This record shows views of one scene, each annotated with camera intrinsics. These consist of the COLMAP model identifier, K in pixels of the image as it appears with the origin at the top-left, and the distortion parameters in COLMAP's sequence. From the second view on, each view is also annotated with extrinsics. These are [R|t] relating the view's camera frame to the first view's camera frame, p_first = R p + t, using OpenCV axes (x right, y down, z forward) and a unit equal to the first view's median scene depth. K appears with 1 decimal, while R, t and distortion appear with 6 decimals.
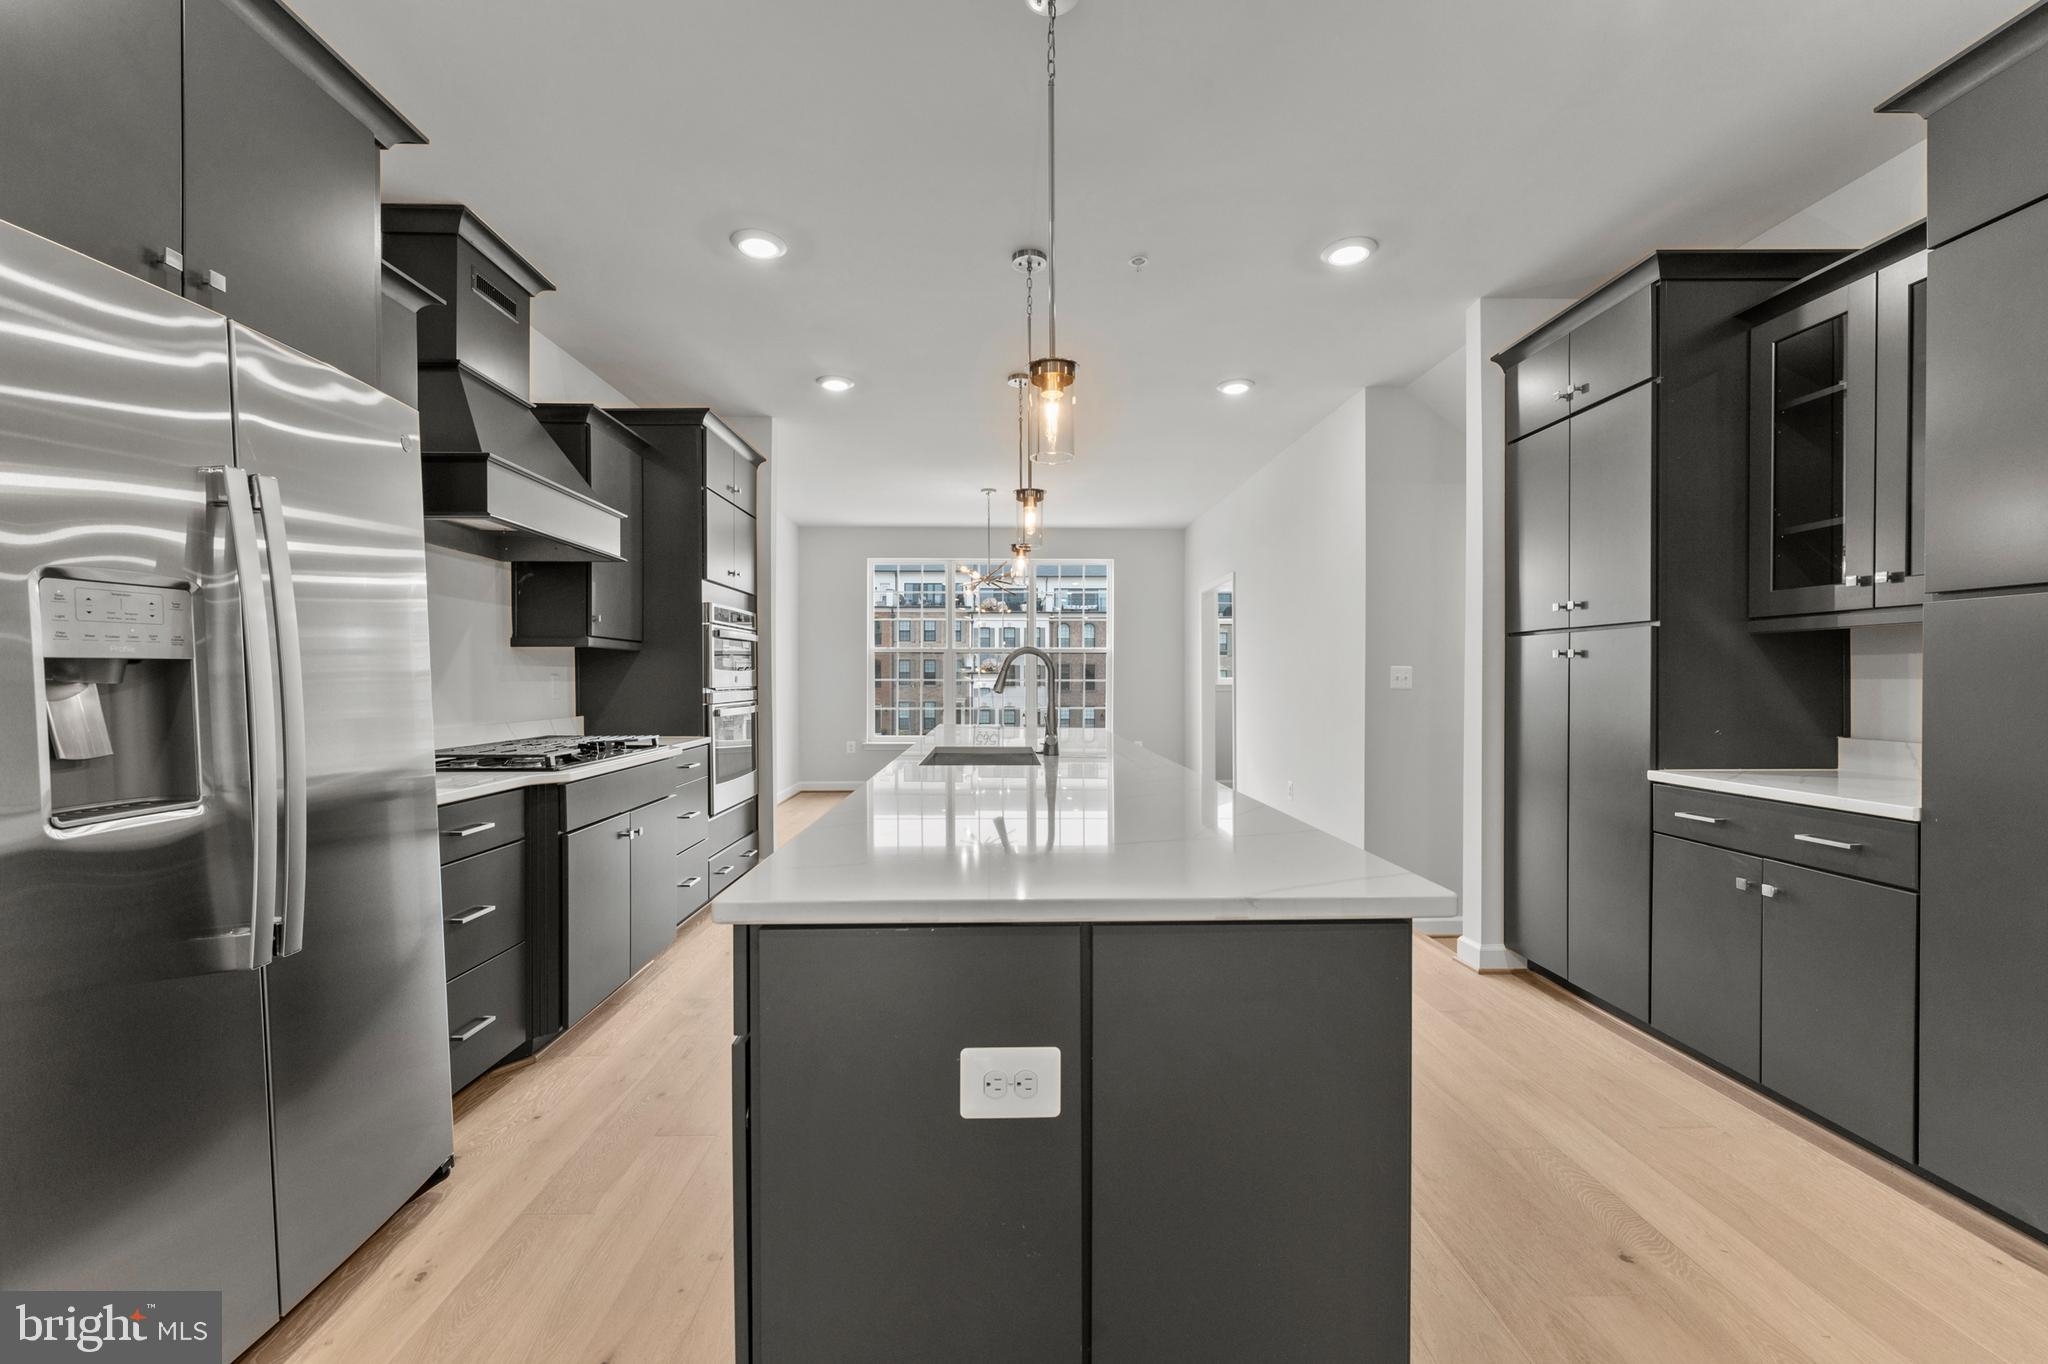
lens RADIAL K [[823.1, 0, 1011.3], [0, 823.1, 687.7], [0, 0, 1]] dist [0.002613, 0.000140]
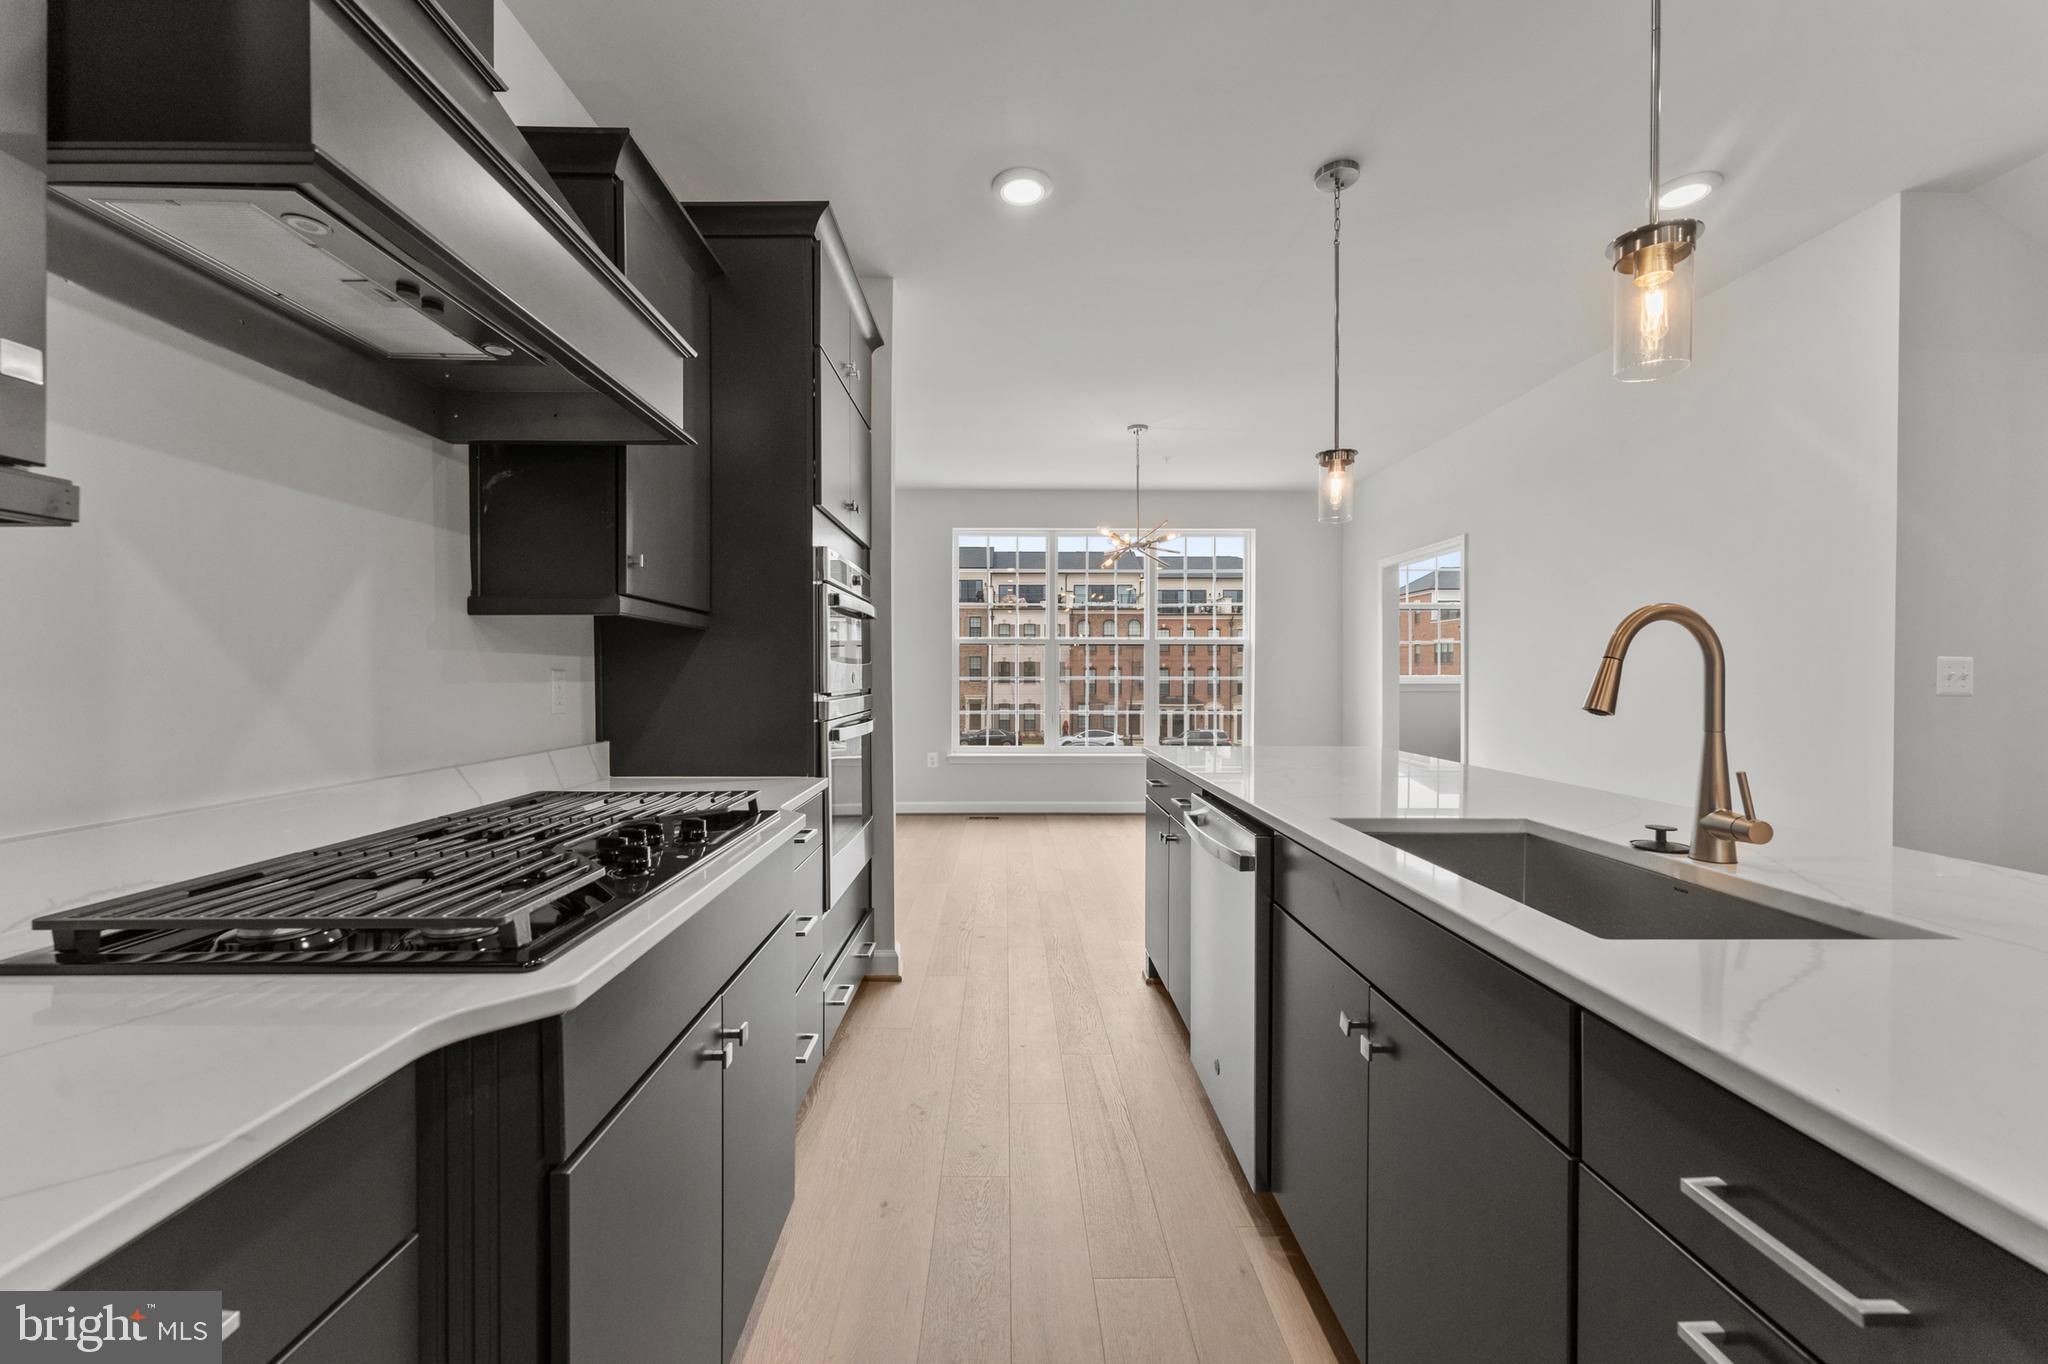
lens RADIAL K [[823.1, 0, 1019.4], [0, 823.1, 677.6], [0, 0, 1]] dist [0.002613, 0.000140]
pose [[0.999992, 0.000827, -0.003941, -0.260156], [-0.000864, 0.999956, -0.009365, -0.005969], [0.003933, 0.009368, 0.999948, 0.485168]]
